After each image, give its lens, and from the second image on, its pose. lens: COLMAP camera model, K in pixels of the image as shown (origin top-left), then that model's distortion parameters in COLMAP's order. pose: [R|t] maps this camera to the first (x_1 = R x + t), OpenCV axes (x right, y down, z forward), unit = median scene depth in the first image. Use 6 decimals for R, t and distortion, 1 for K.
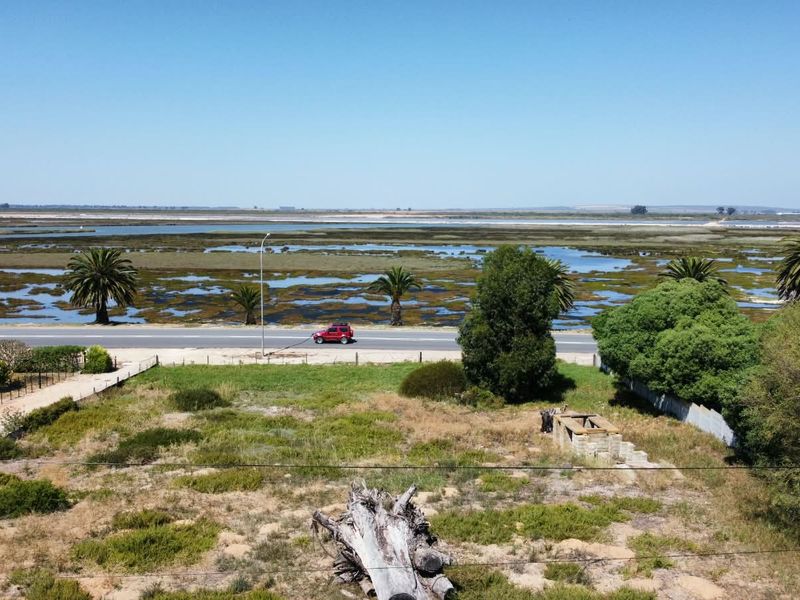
lens RADIAL K [[811.8, 0, 395.3], [0, 811.8, 302.6], [0, 0, 1]] dist [0.002473, -0.013210]
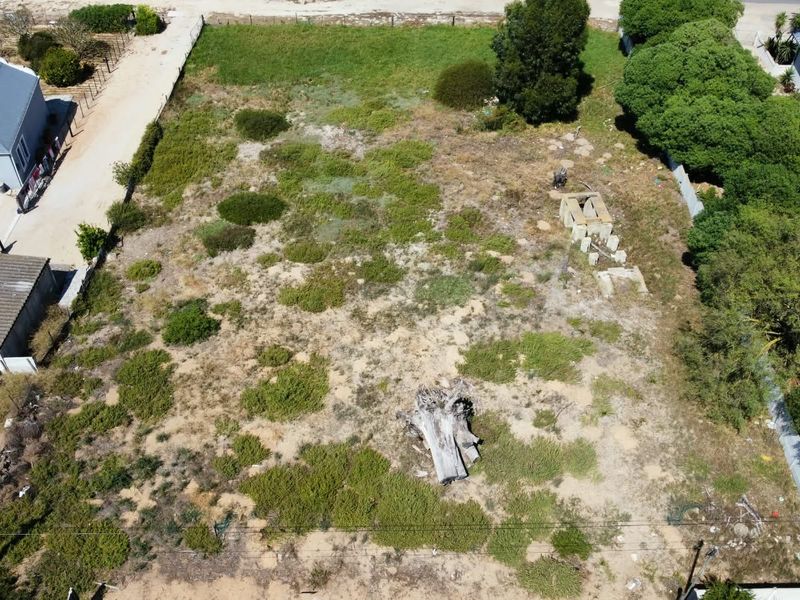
lens RADIAL K [[811.8, 0, 395.3], [0, 811.8, 302.6], [0, 0, 1]] dist [0.002473, -0.013210]
pose [[0.999902, 0.012649, -0.006064, -0.077840], [-0.005717, 0.762219, 0.647294, -0.795044], [0.012809, -0.647196, 0.762216, -0.091512]]
